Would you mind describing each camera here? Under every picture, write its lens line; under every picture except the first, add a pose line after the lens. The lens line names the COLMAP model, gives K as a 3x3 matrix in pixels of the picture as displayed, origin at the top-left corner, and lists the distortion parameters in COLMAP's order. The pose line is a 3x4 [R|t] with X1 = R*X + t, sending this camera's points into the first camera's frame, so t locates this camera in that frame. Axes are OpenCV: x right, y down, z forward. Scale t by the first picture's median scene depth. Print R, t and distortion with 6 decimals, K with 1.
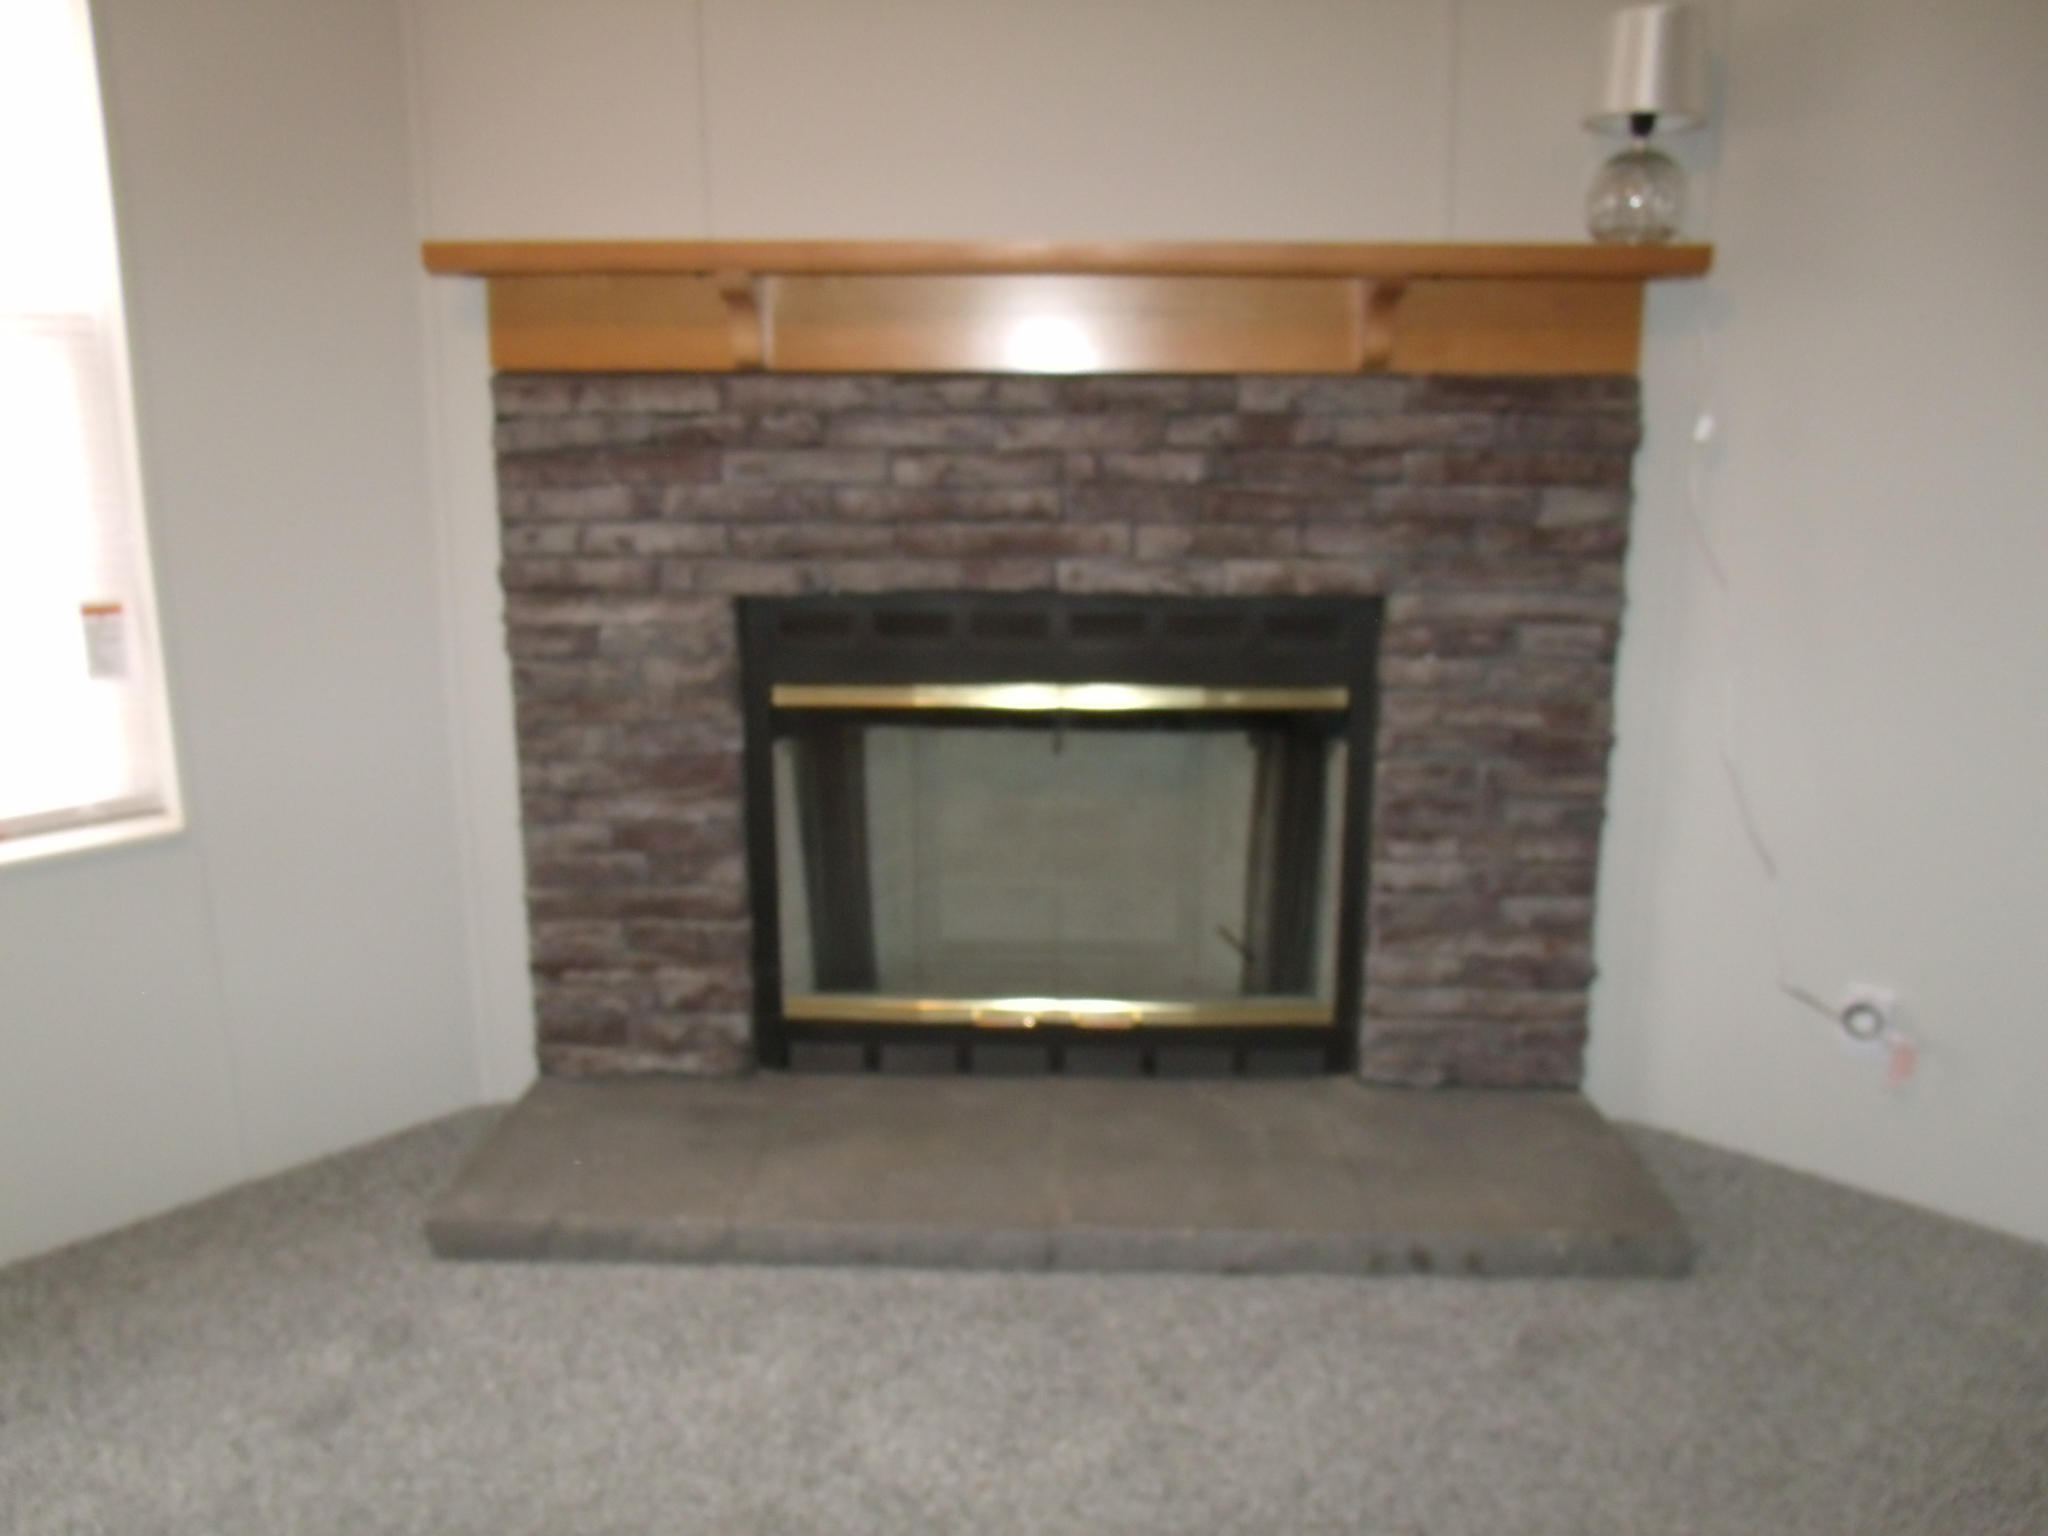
lens RADIAL K [[1627.4, 0, 1007.5], [0, 1627.4, 772.1], [0, 0, 1]] dist [-0.035488, -0.004855]
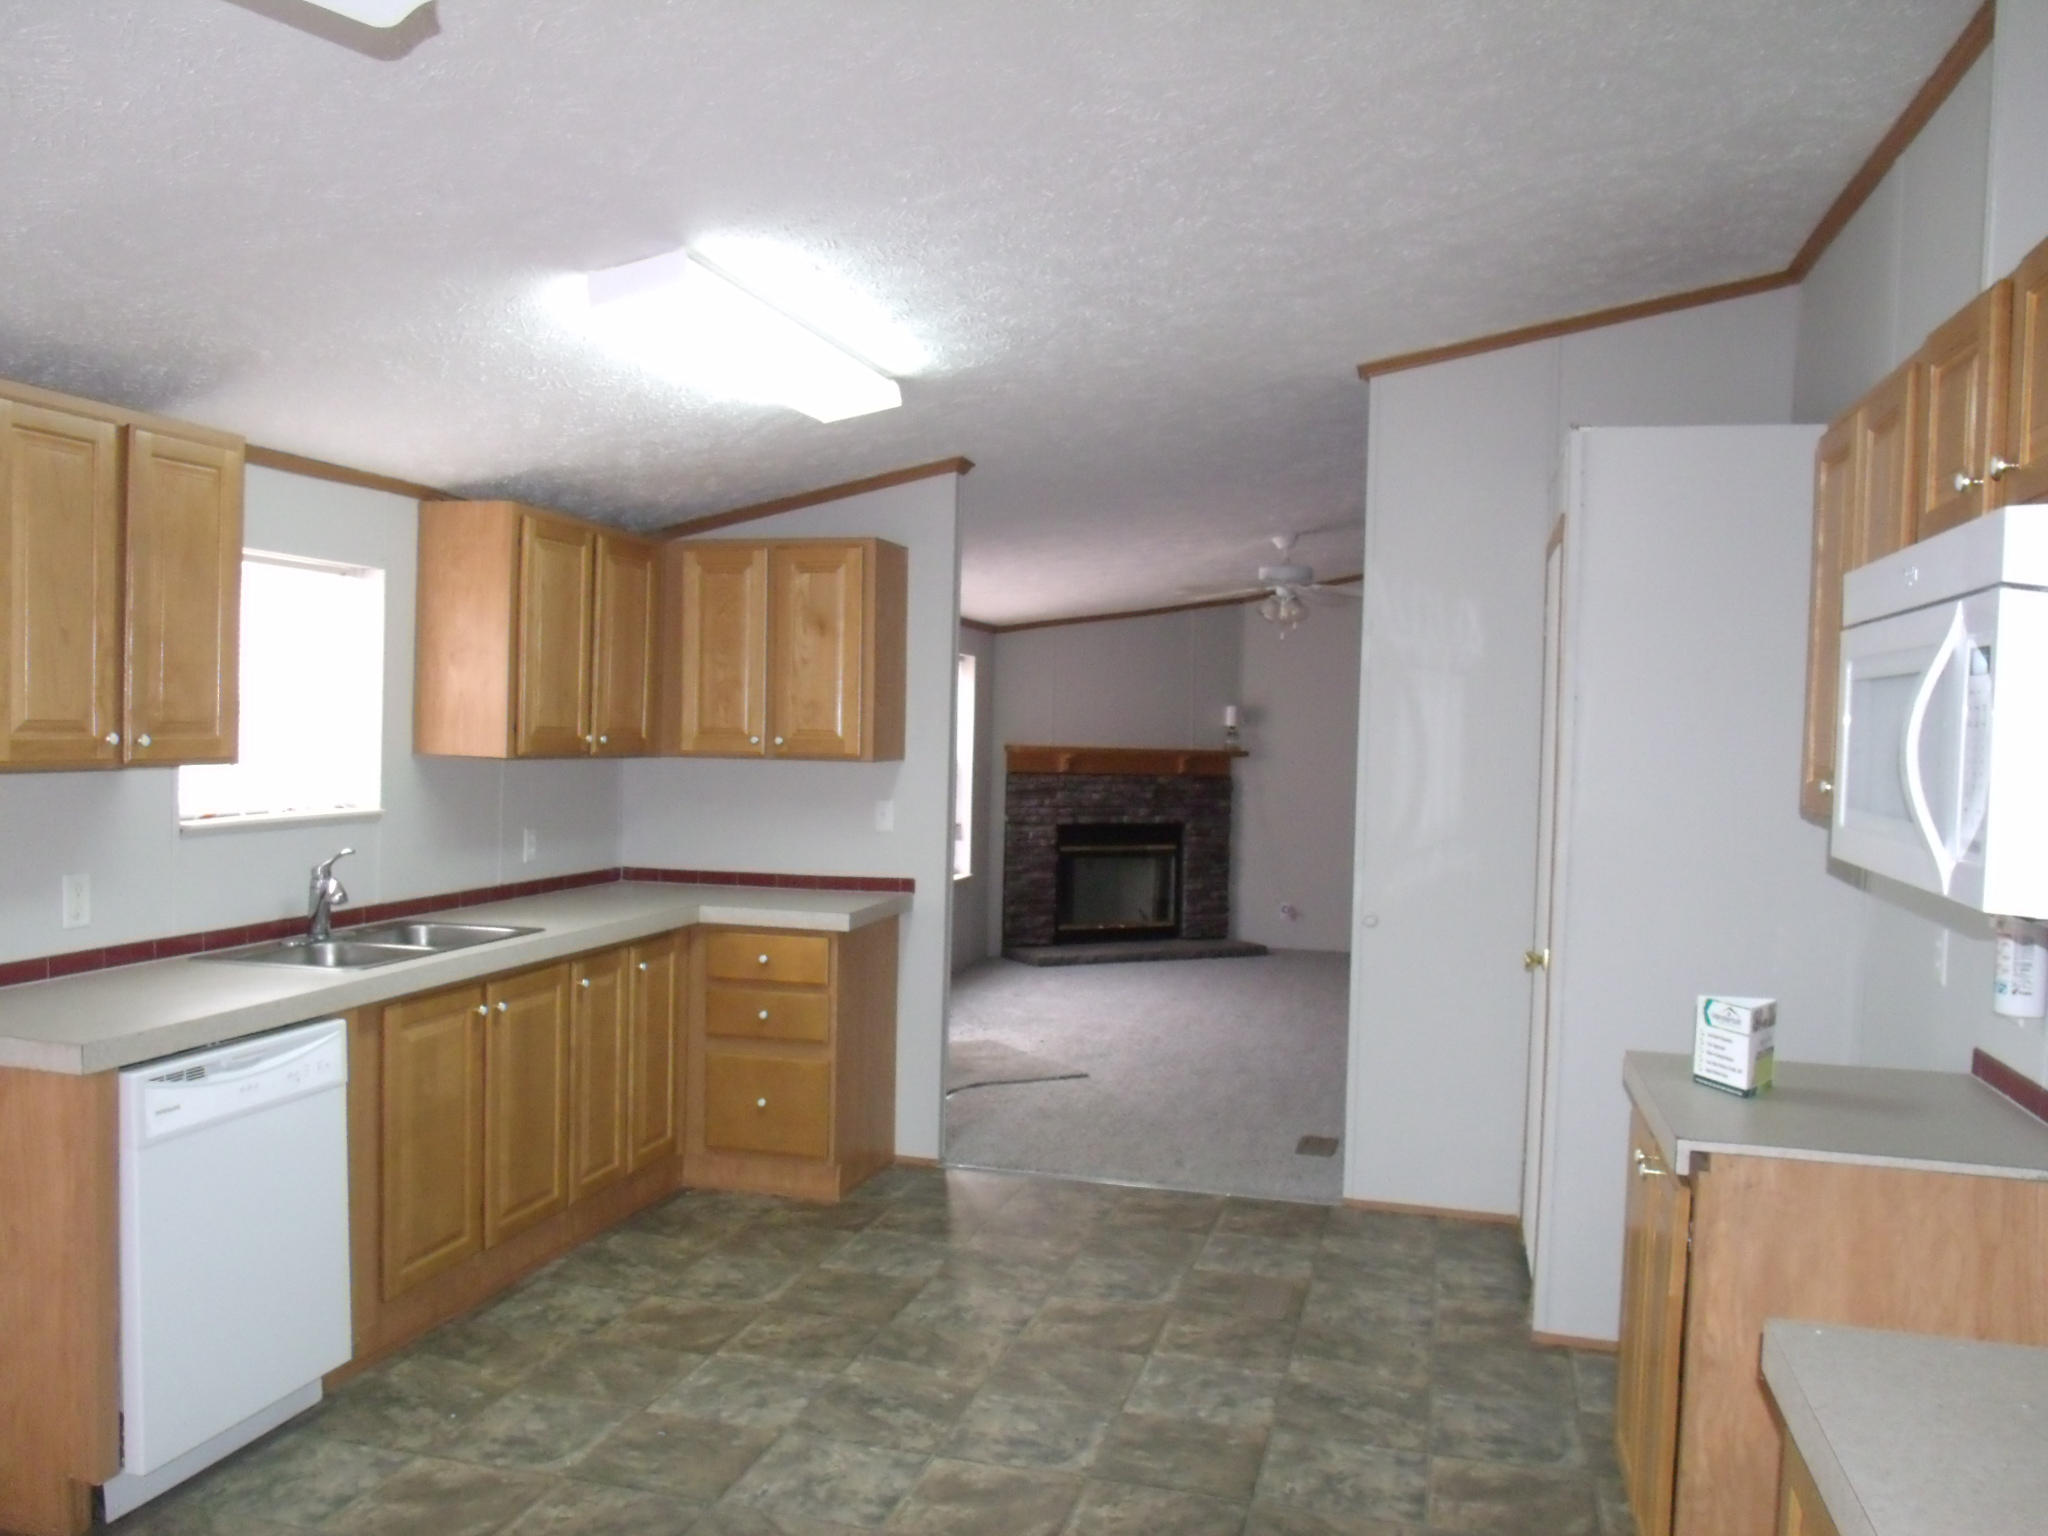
lens RADIAL K [[1627.4, 0, 1007.5], [0, 1627.4, 772.1], [0, 0, 1]] dist [-0.035488, -0.004855]
pose [[0.883520, 0.009513, 0.468298, -2.315636], [0.078853, 0.982504, -0.168727, 0.473989], [-0.461709, 0.186001, 0.867311, -2.710141]]
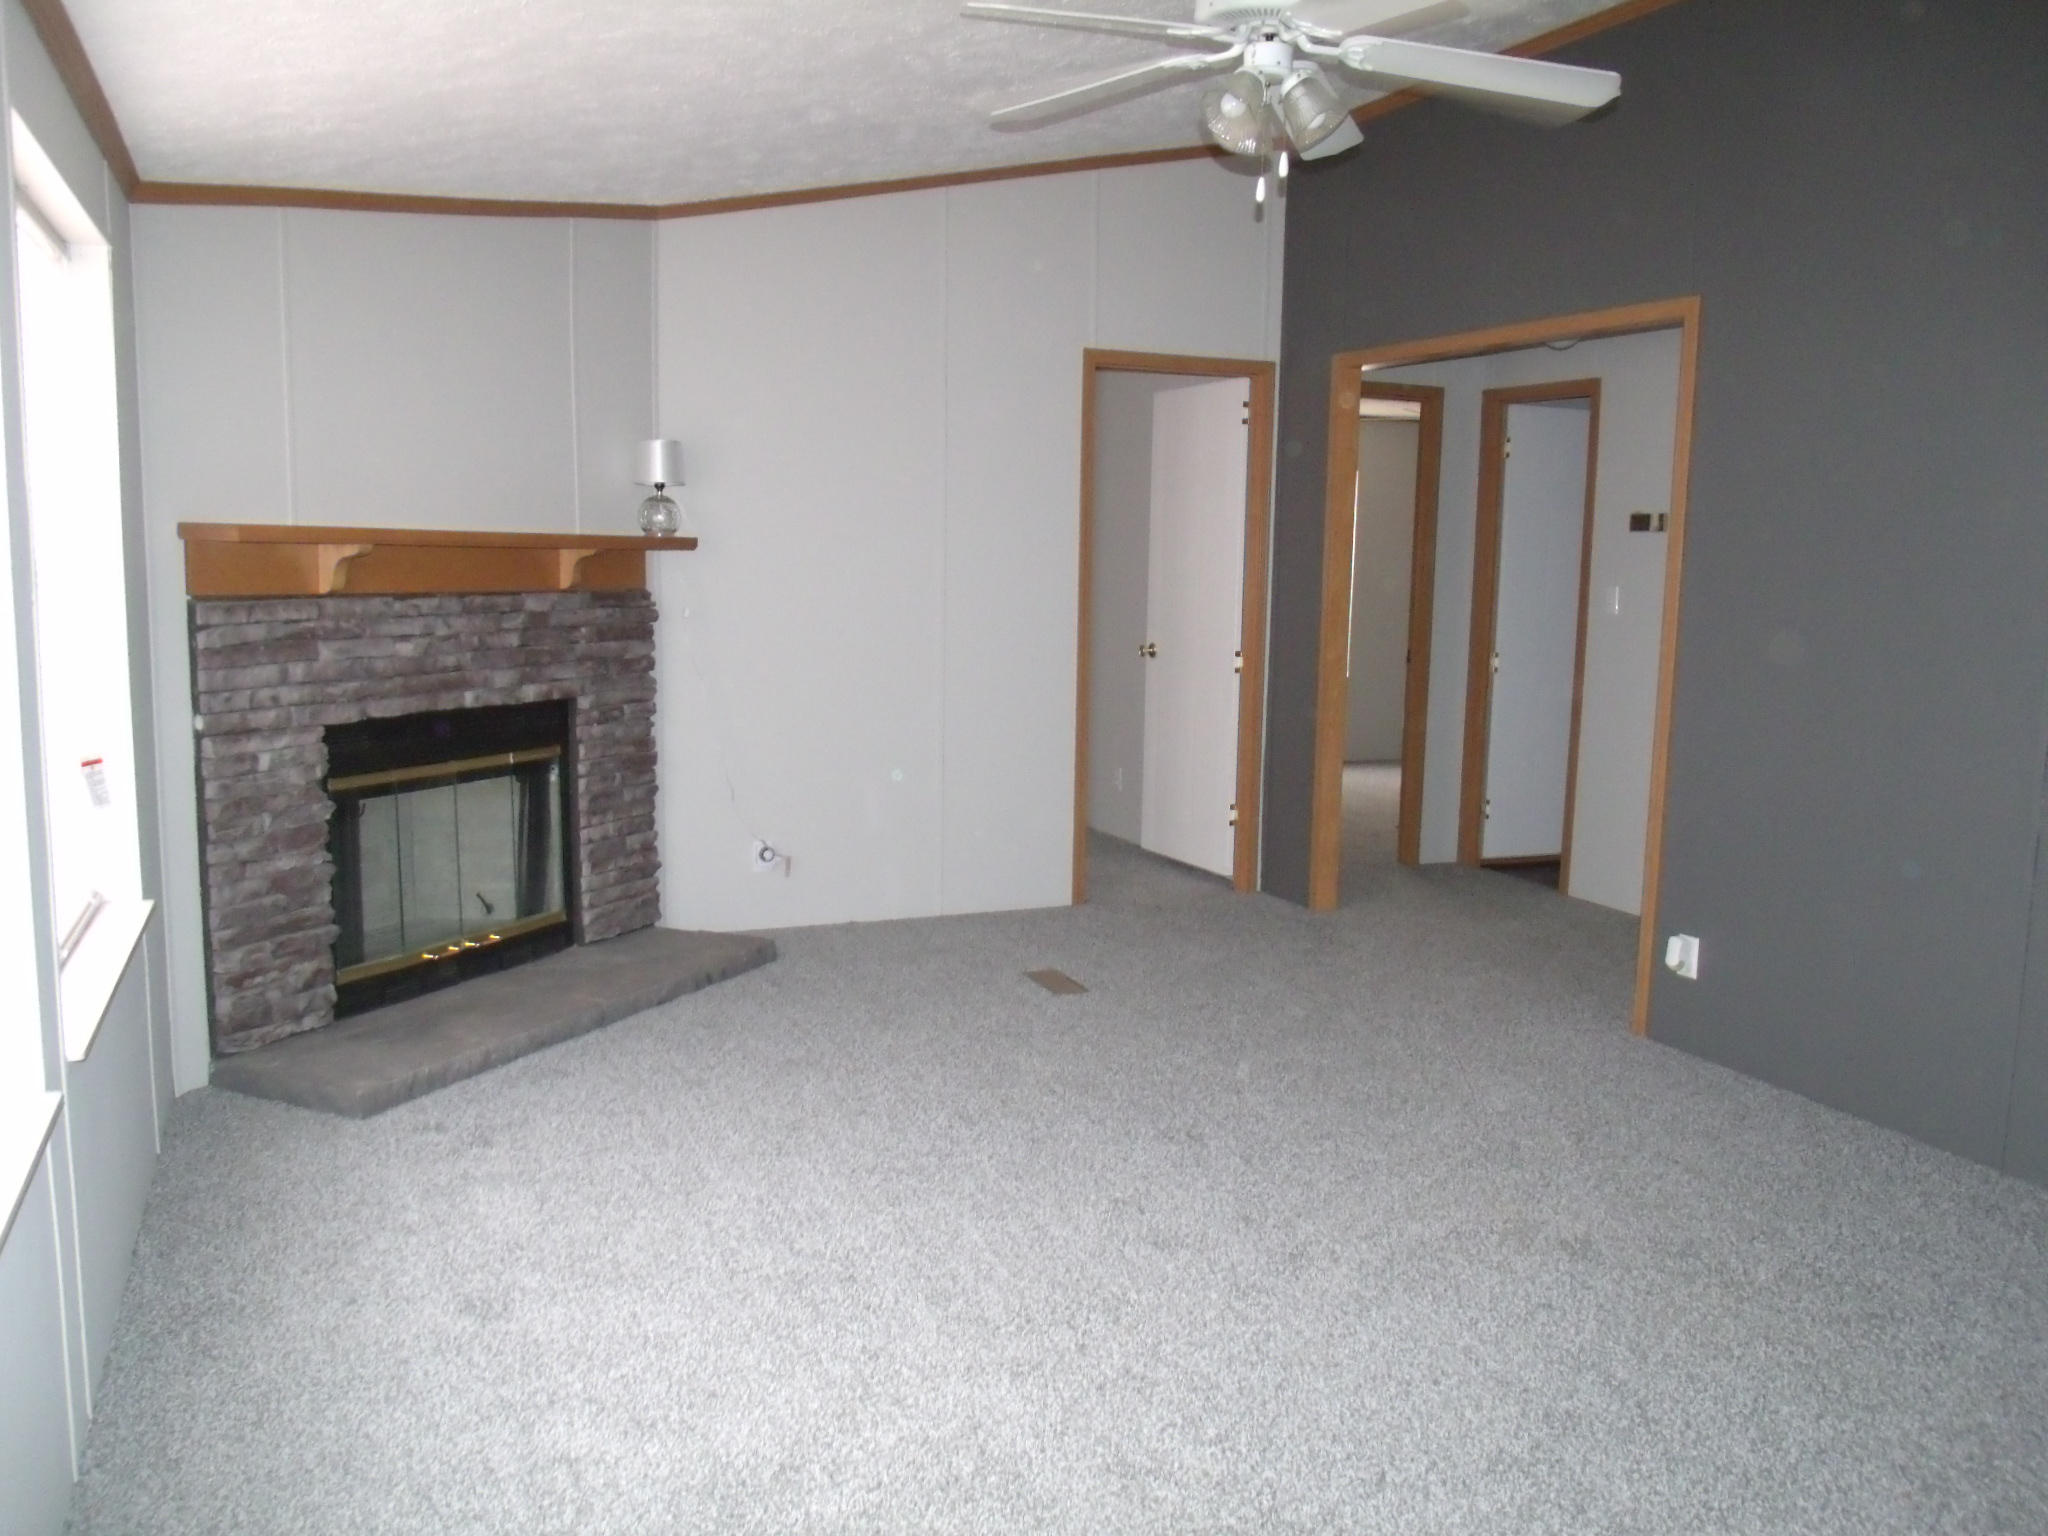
lens RADIAL K [[1627.4, 0, 1007.5], [0, 1627.4, 772.1], [0, 0, 1]] dist [-0.035488, -0.004855]
pose [[0.407884, -0.114680, 0.905803, -1.414940], [0.190124, 0.981001, 0.038587, 0.008357], [-0.893019, 0.156475, 0.421938, -0.334509]]
